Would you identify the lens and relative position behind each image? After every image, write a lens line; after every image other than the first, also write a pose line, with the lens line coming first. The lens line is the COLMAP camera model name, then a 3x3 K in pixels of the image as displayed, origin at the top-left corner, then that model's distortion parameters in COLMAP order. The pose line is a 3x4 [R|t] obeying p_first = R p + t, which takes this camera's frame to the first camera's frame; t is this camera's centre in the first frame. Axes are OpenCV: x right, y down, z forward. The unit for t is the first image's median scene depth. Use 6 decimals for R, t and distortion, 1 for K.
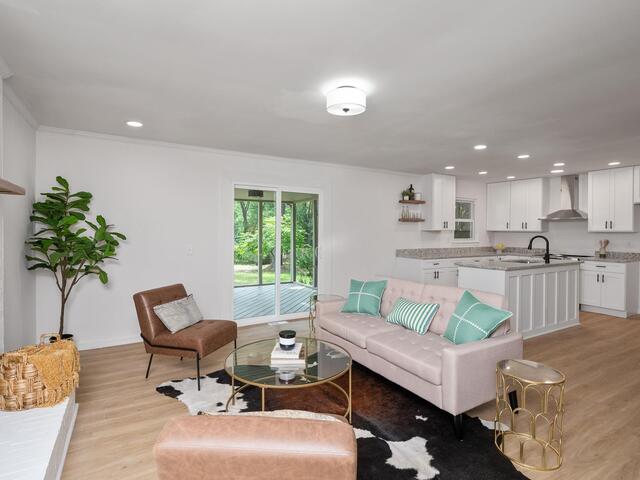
lens RADIAL K [[325.8, 0, 319.8], [0, 325.8, 237.3], [0, 0, 1]] dist [-0.001184, -0.004102]
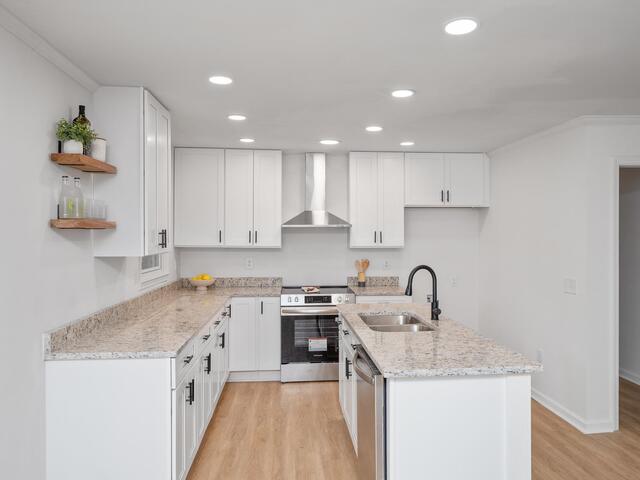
lens RADIAL K [[482.3, 0, 334.8], [0, 482.3, 241.4], [0, 0, 1]] dist [-0.006680, -0.004207]
pose [[0.416422, -0.017971, 0.908994, -0.026820], [0.017486, 0.999778, 0.011755, -0.039048], [-0.909003, 0.010999, 0.416644, 0.609757]]
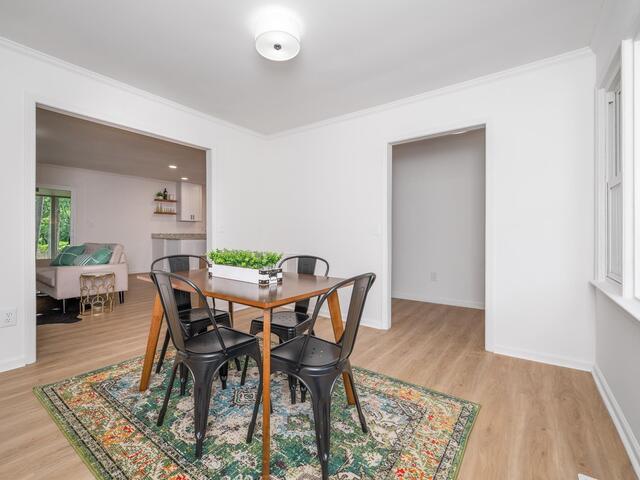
lens RADIAL K [[288.4, 0, 316.4], [0, 288.4, 234.4], [0, 0, 1]] dist [-0.000146, 0.000016]
pose [[0.920988, -0.008169, 0.389506, 0.401537], [0.014912, 0.999787, -0.014290, 0.069233], [-0.389306, 0.018970, 0.920913, -0.430444]]
